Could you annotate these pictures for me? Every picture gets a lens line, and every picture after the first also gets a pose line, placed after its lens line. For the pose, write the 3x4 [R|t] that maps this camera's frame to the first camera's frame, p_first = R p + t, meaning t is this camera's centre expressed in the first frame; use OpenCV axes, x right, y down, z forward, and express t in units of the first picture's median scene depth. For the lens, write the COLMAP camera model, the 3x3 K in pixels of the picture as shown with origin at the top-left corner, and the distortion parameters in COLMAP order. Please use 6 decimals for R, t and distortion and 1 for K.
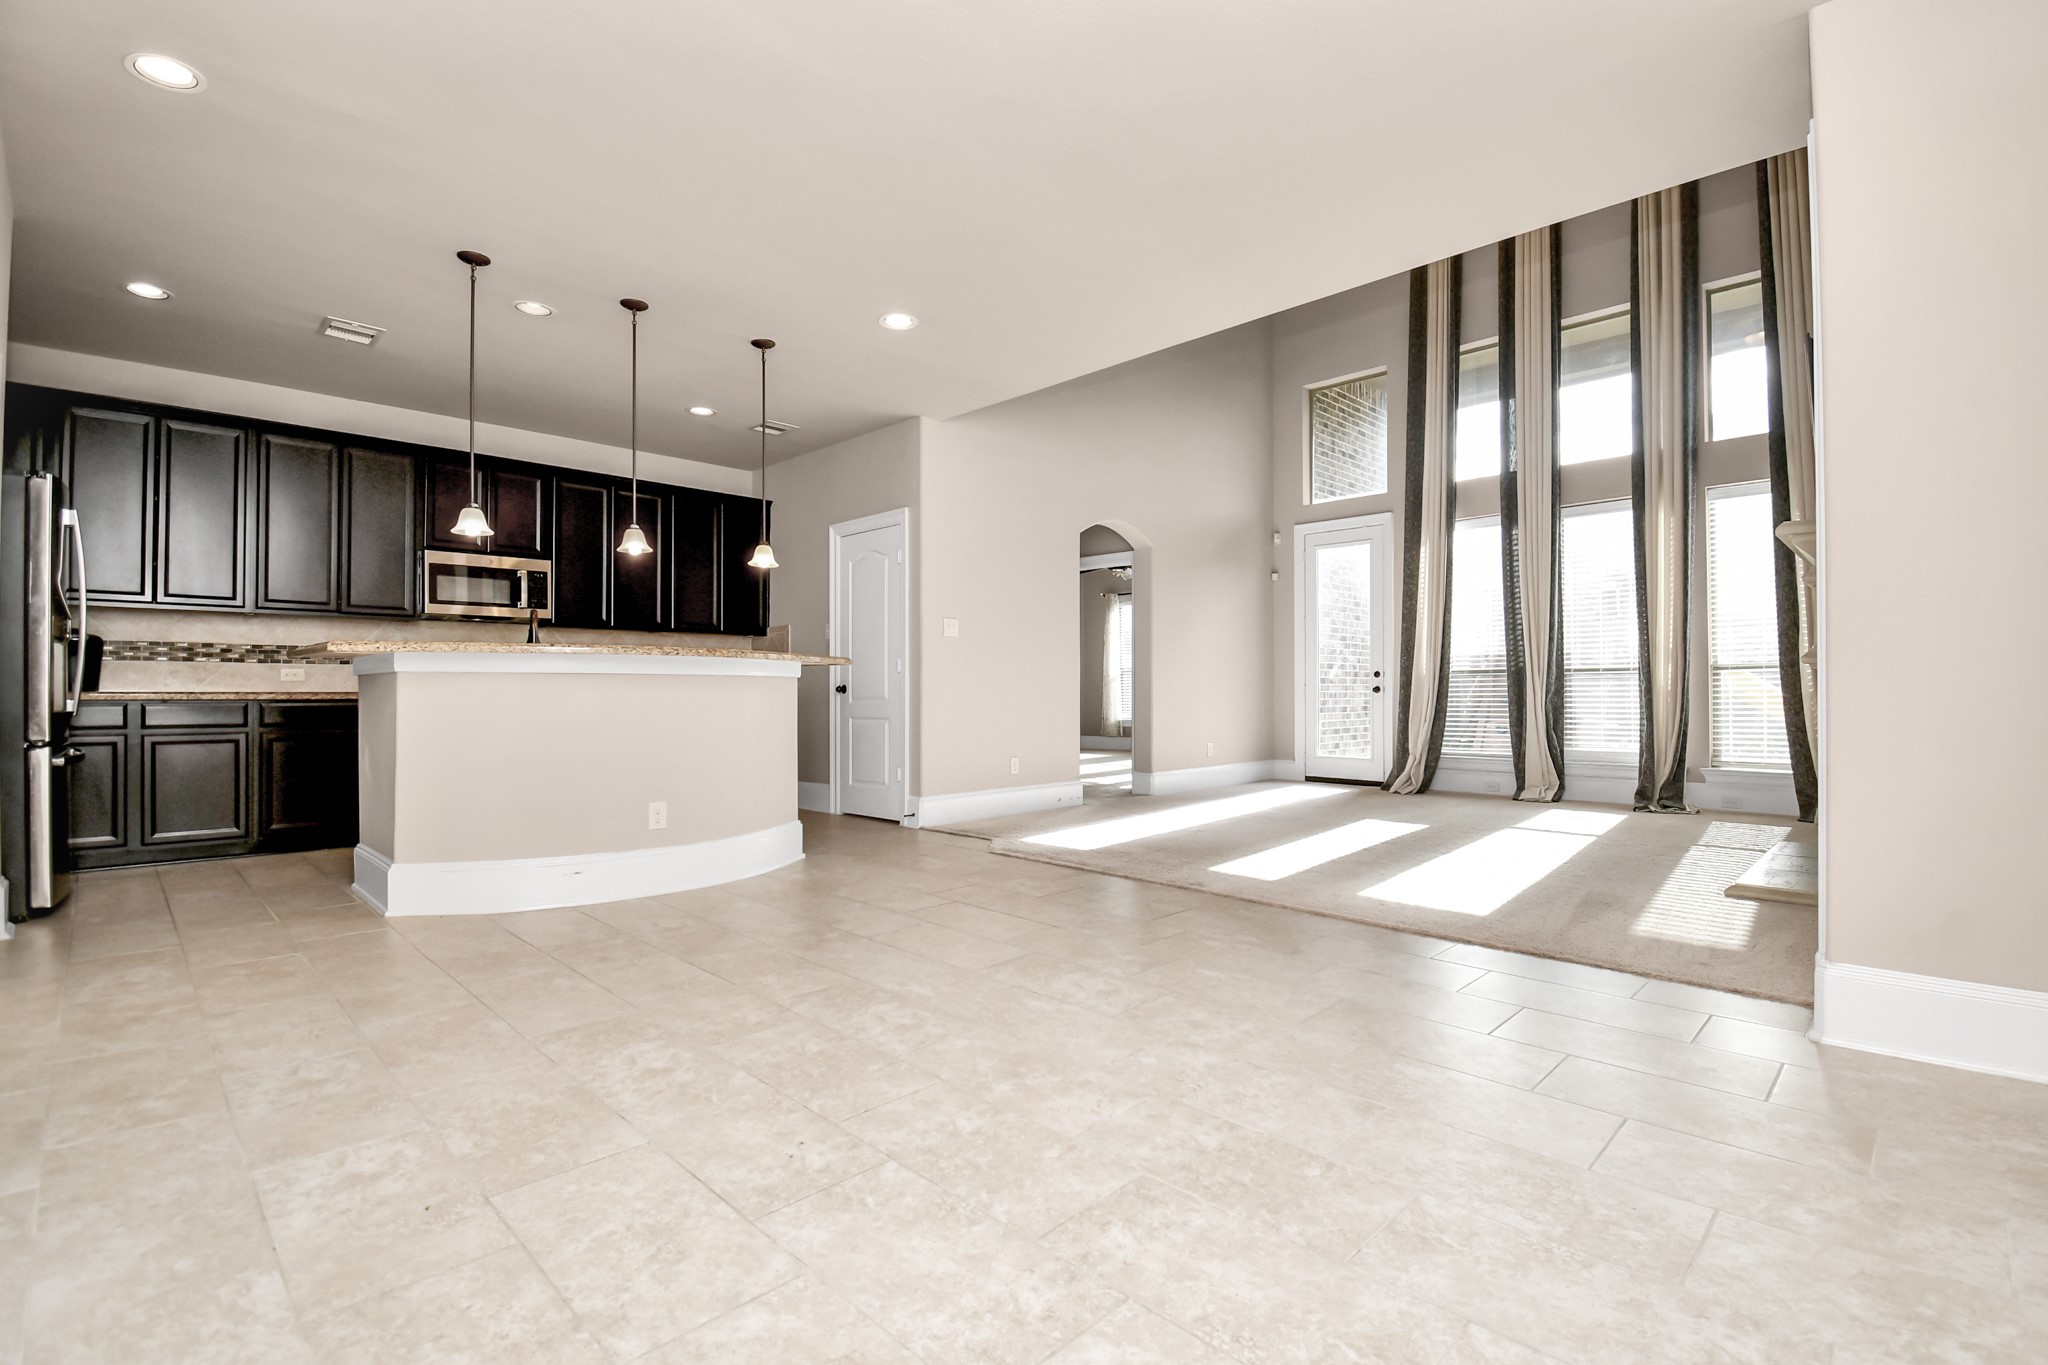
lens RADIAL K [[950.4, 0, 1020.3], [0, 950.4, 713.1], [0, 0, 1]] dist [0.015934, -0.025296]
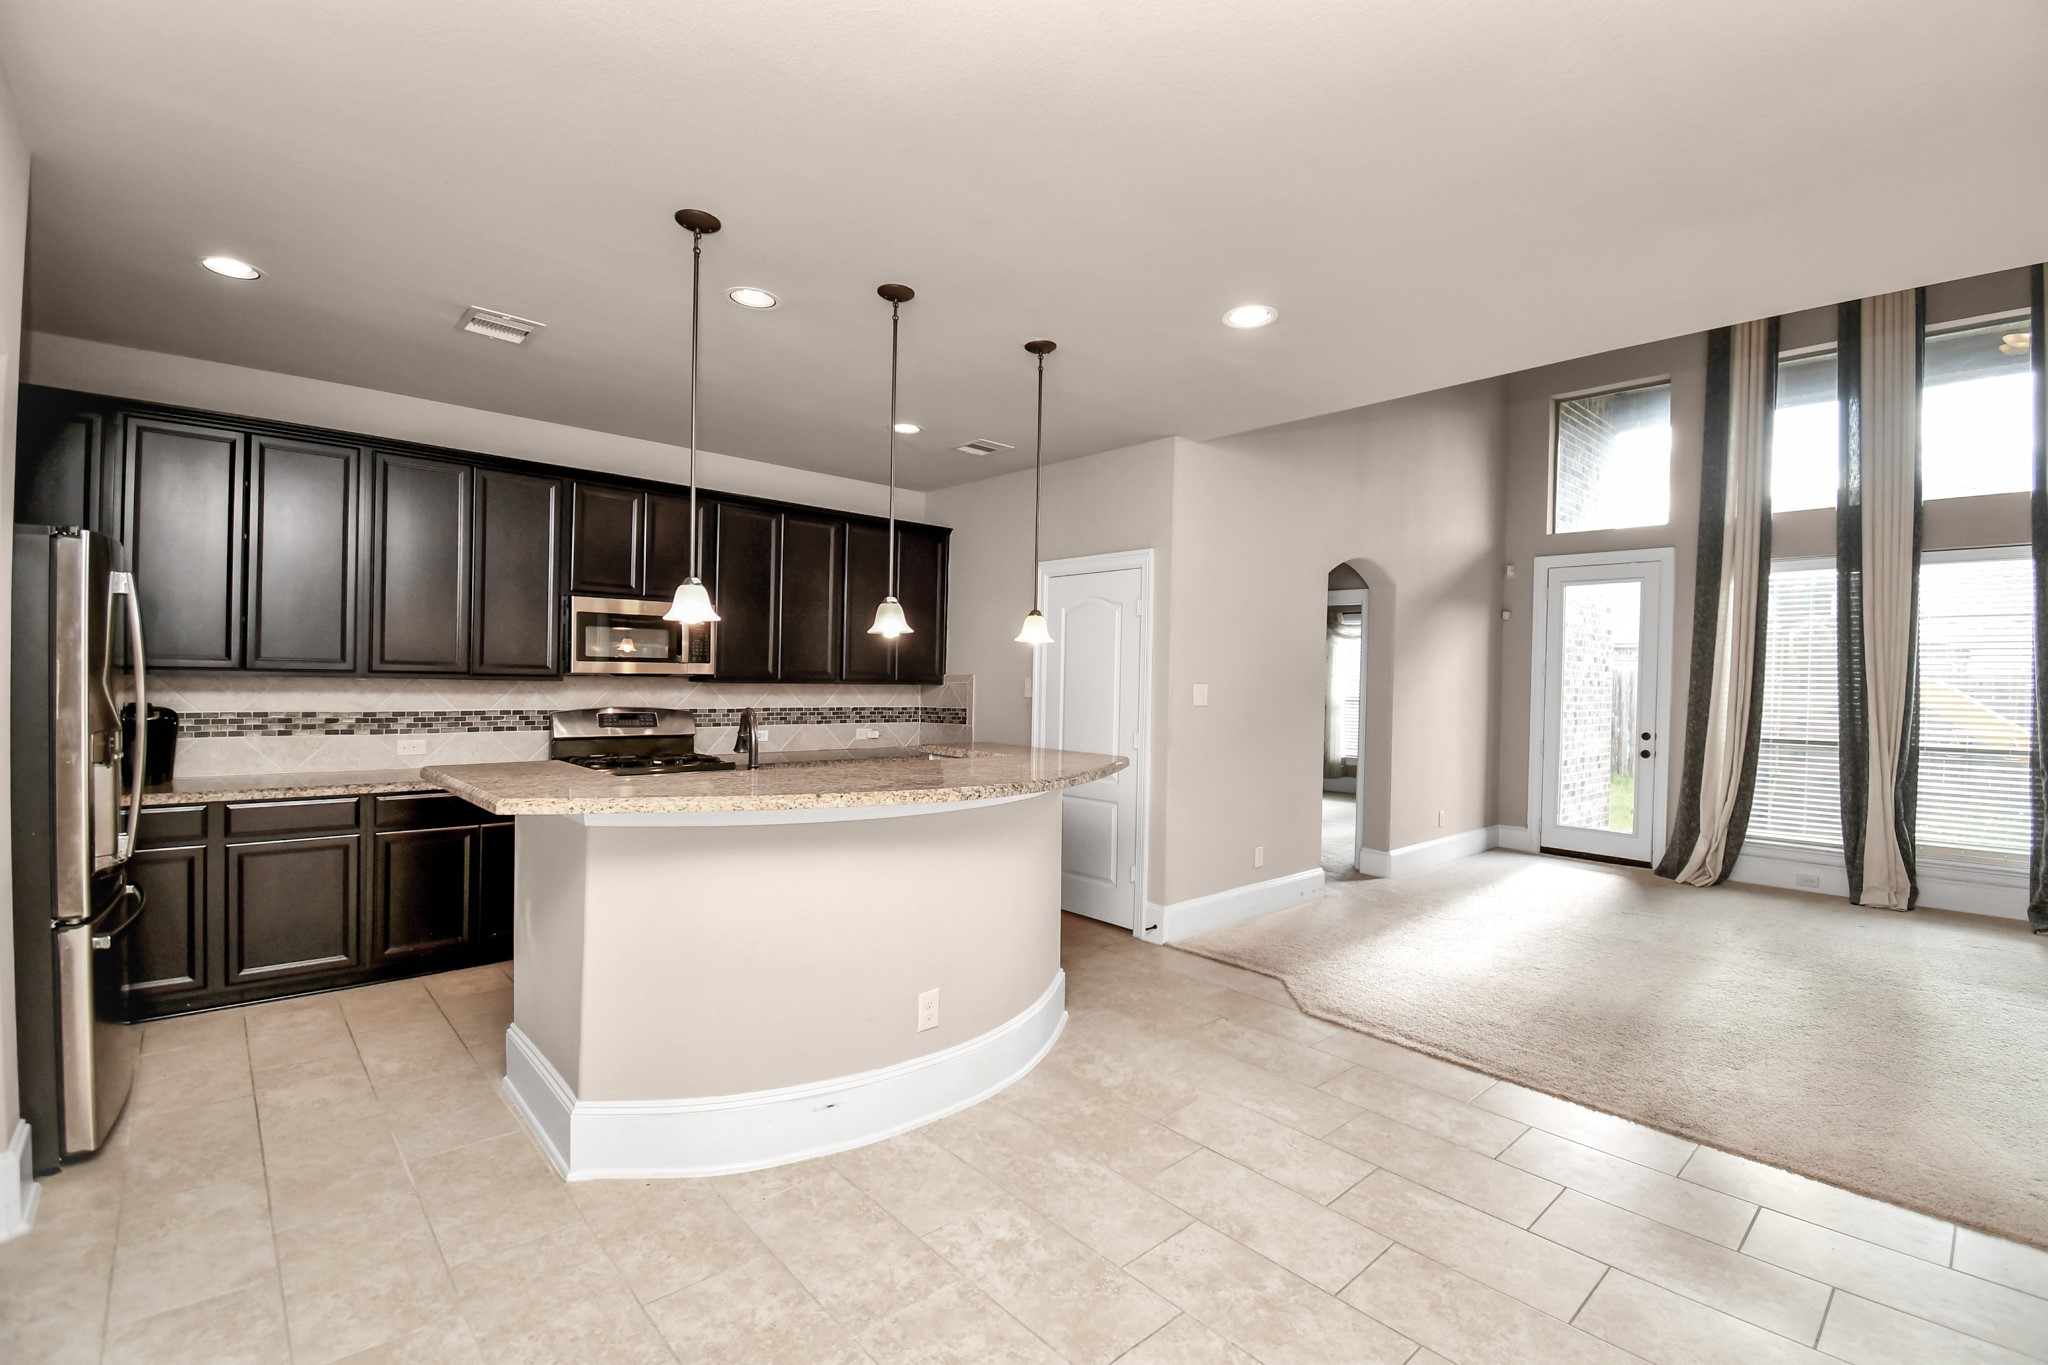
lens RADIAL K [[910.9, 0, 1034.4], [0, 910.9, 706.3], [0, 0, 1]] dist [0.020014, -0.022237]
pose [[0.999381, 0.017769, -0.030375, -0.219051], [-0.017434, 0.999785, 0.011236, -0.099744], [0.030568, -0.010699, 0.999475, 0.244244]]
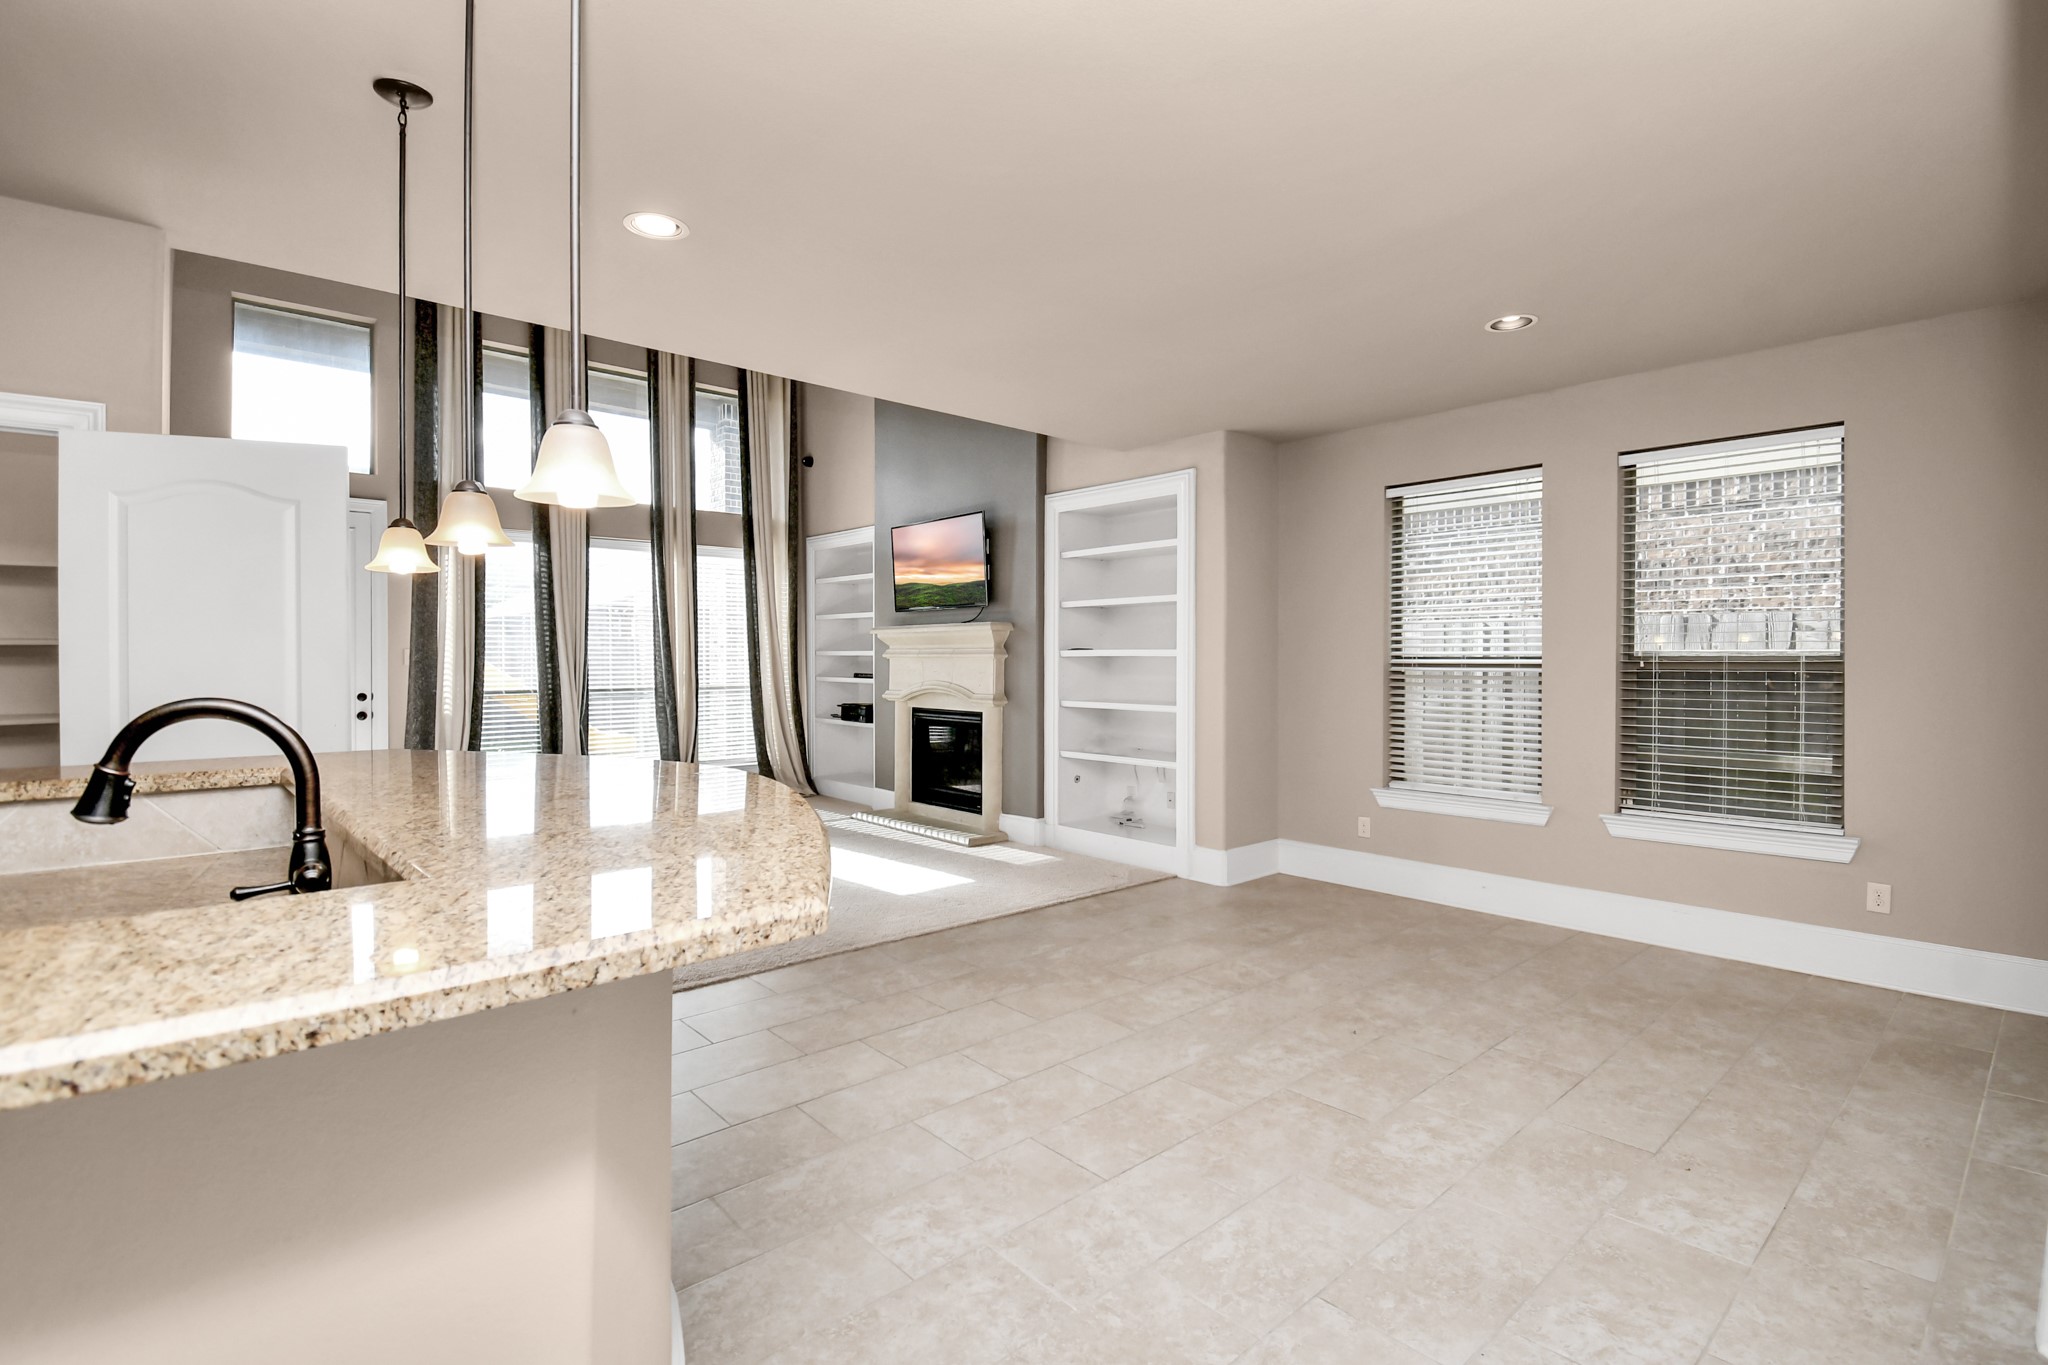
lens RADIAL K [[965.8, 0, 1064.3], [0, 965.8, 683.8], [0, 0, 1]] dist [0.023232, -0.027598]
pose [[0.013837, -0.026841, 0.999544, -0.644196], [0.020098, 0.999445, 0.026560, -0.091240], [-0.999702, 0.019722, 0.014369, 0.585264]]
